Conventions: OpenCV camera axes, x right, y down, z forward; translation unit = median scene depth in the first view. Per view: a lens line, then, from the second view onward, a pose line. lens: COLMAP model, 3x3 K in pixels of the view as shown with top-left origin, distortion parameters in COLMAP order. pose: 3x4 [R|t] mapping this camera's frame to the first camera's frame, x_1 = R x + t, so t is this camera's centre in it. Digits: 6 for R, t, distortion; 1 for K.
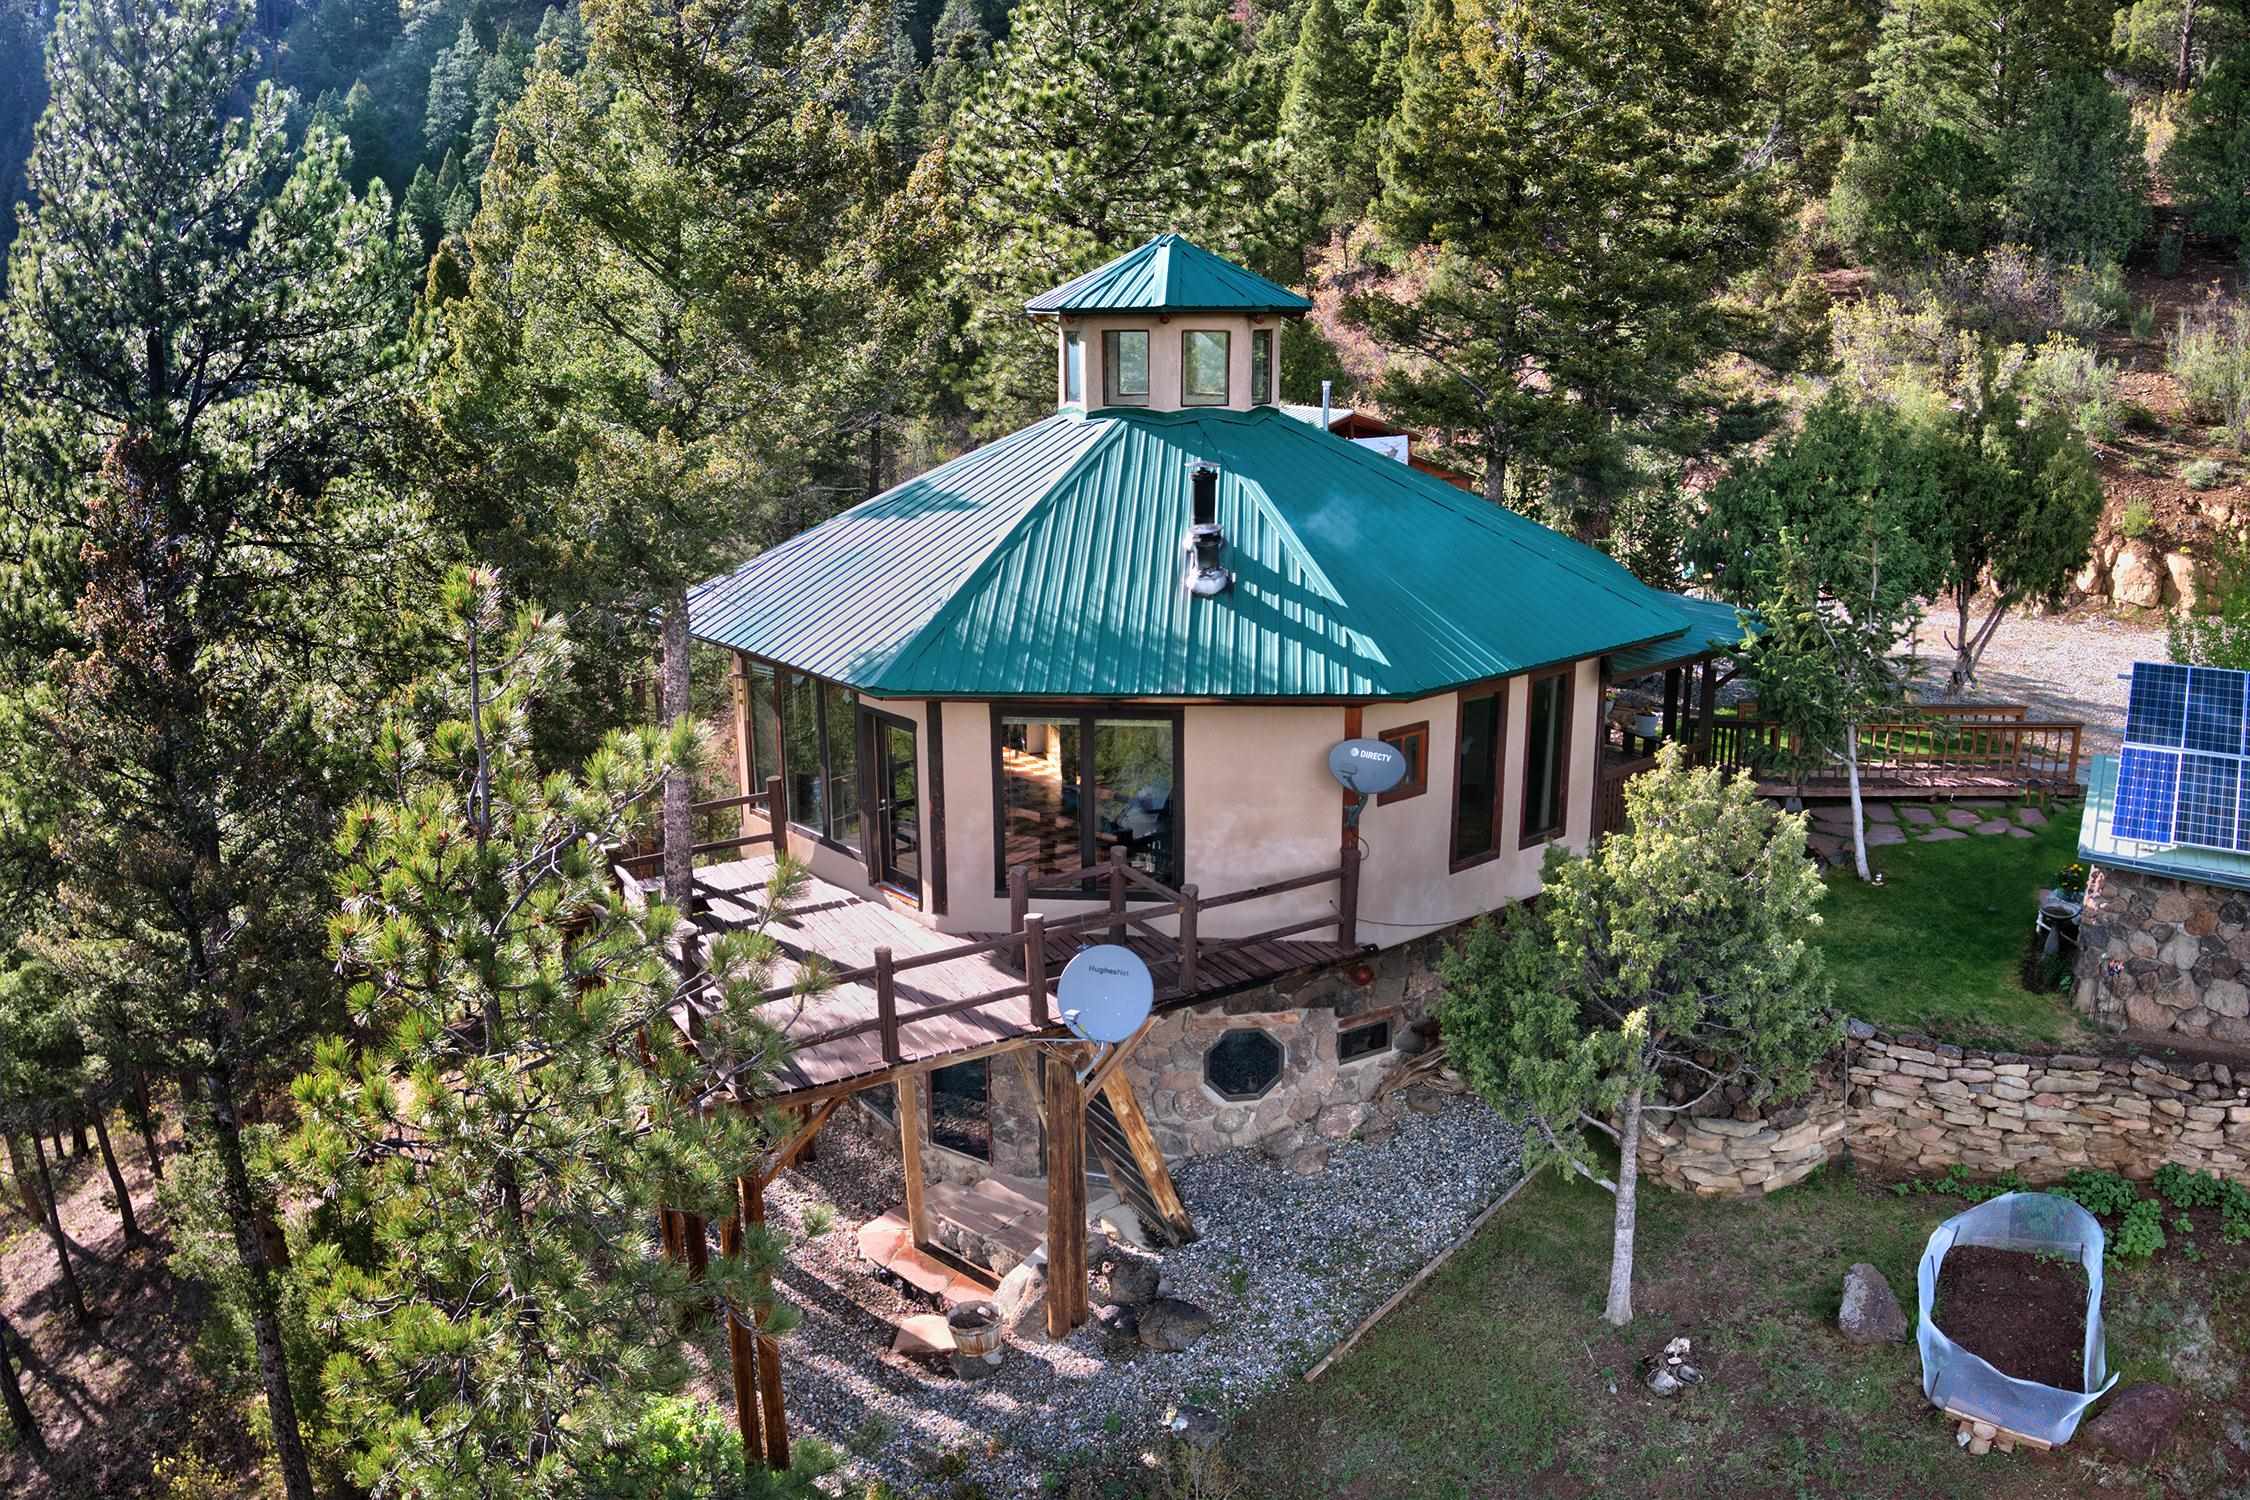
lens RADIAL K [[1796.3, 0, 1125.0], [0, 1796.3, 750.0], [0, 0, 1]] dist [-0.226128, 0.053876]
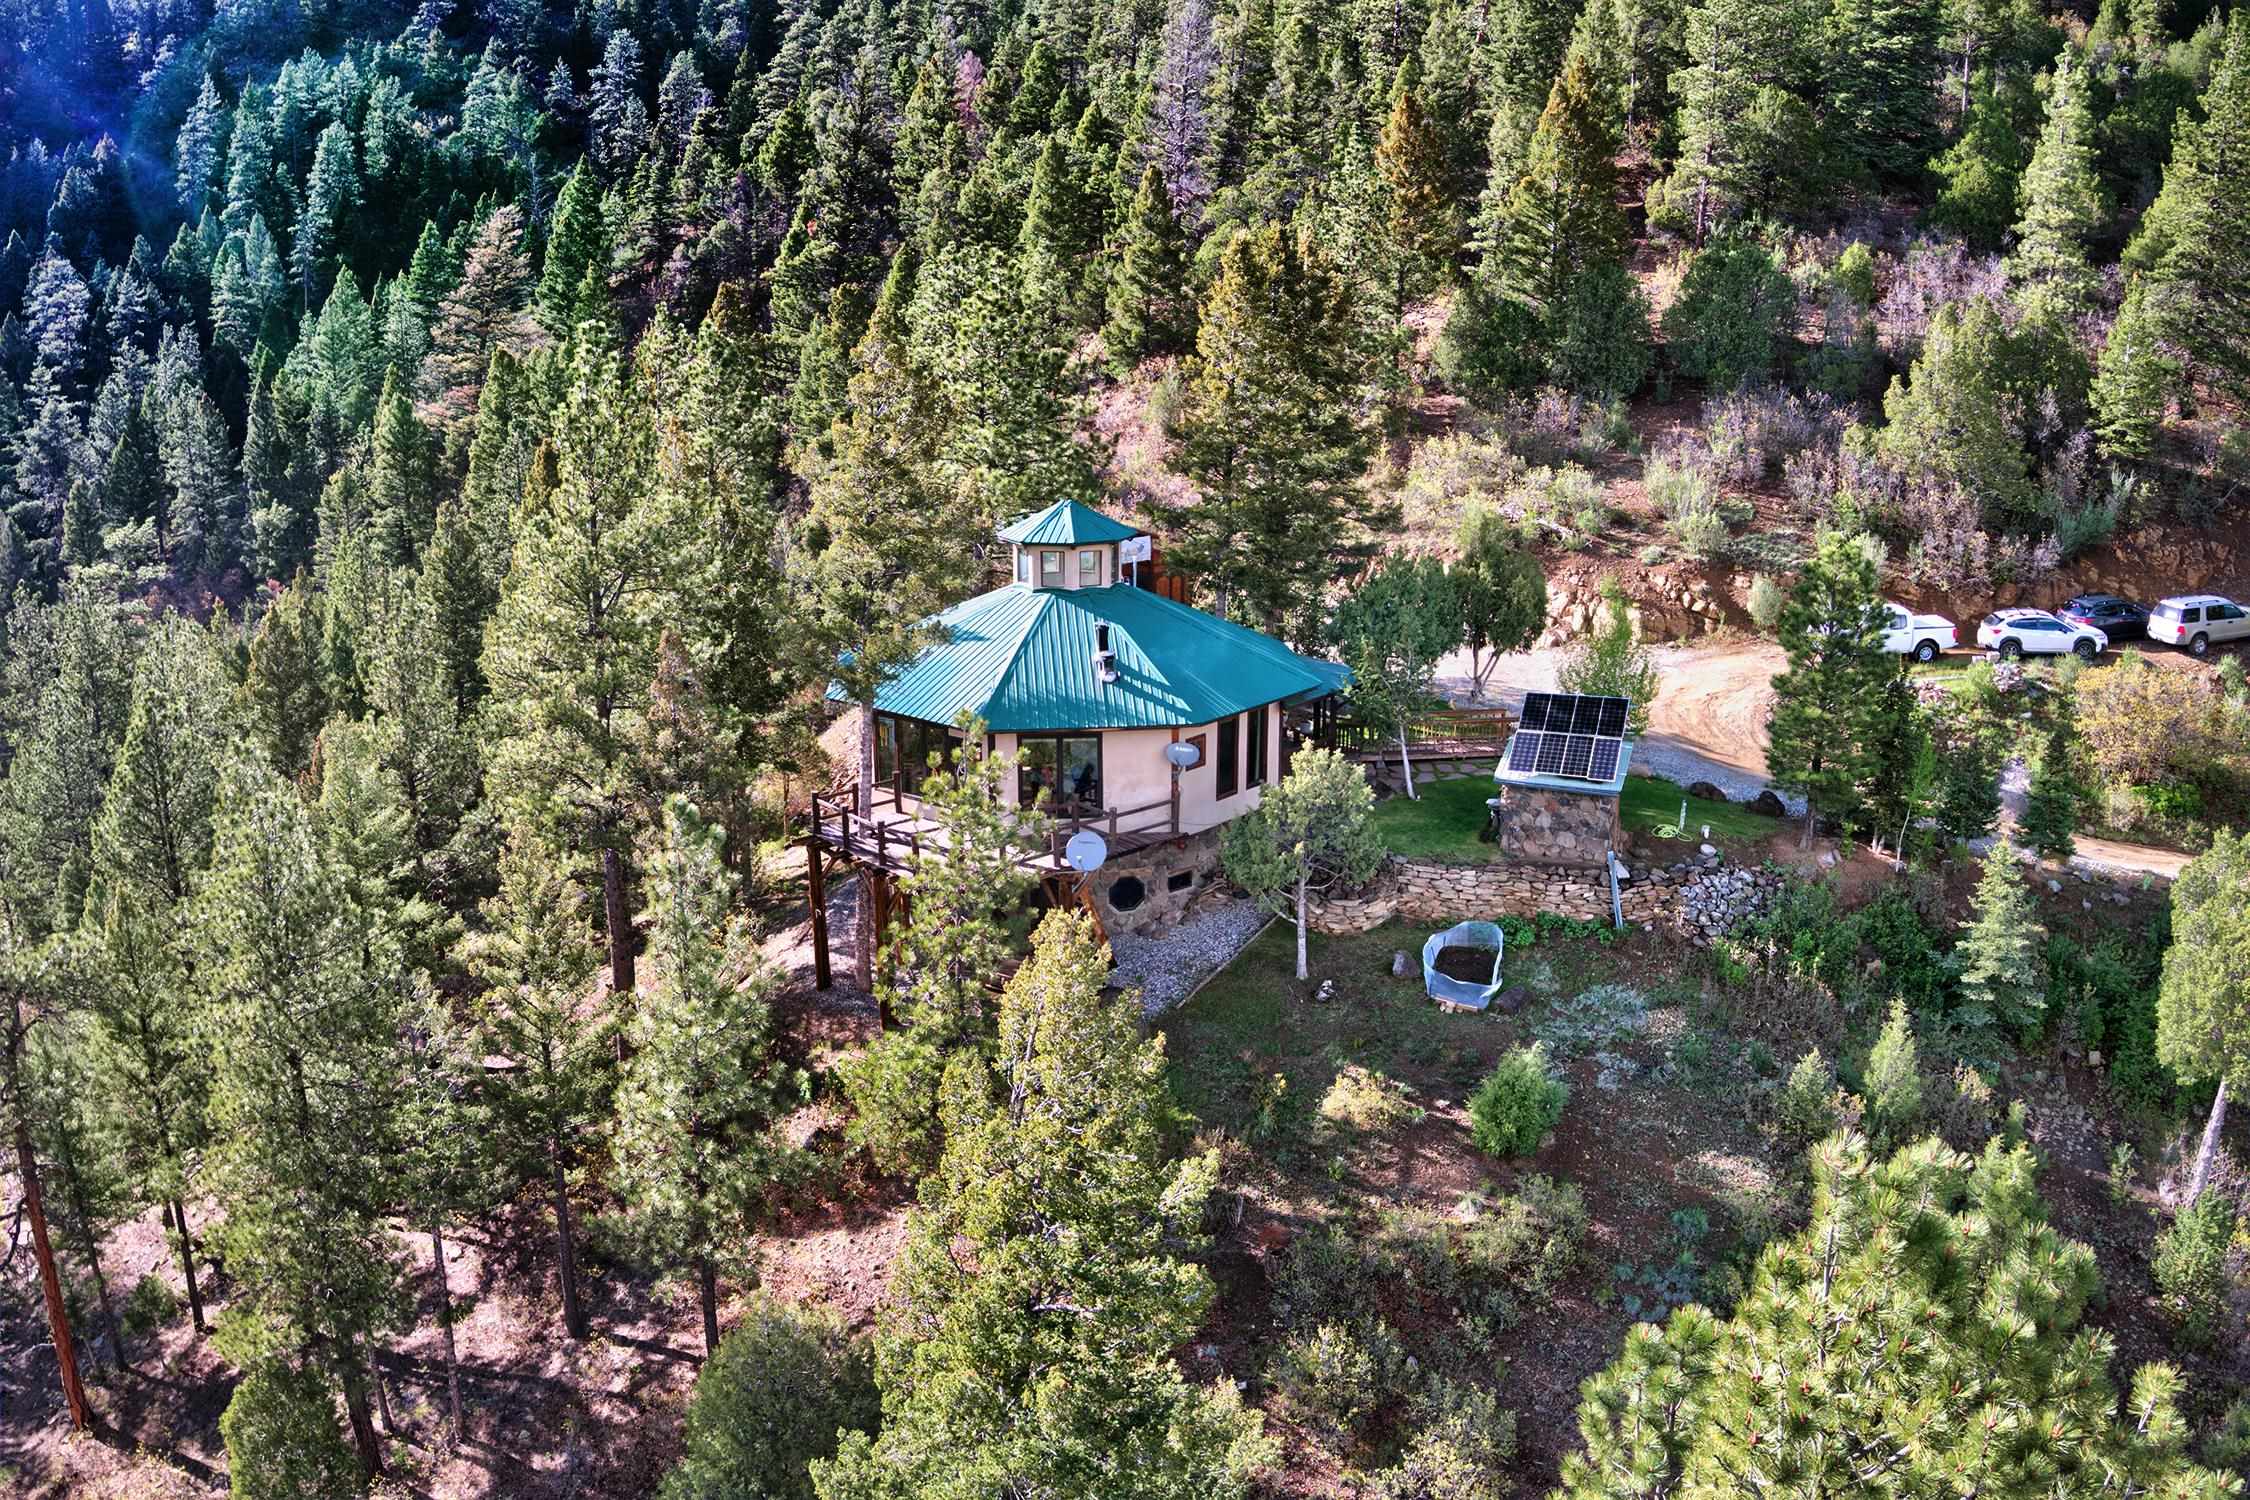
lens RADIAL K [[1796.3, 0, 1125.0], [0, 1796.3, 750.0], [0, 0, 1]] dist [-0.226128, 0.053876]
pose [[0.984377, -0.042238, 0.170931, -0.322613], [0.041837, 0.999107, 0.005949, -0.012852], [-0.171030, 0.001295, 0.985265, -1.234373]]
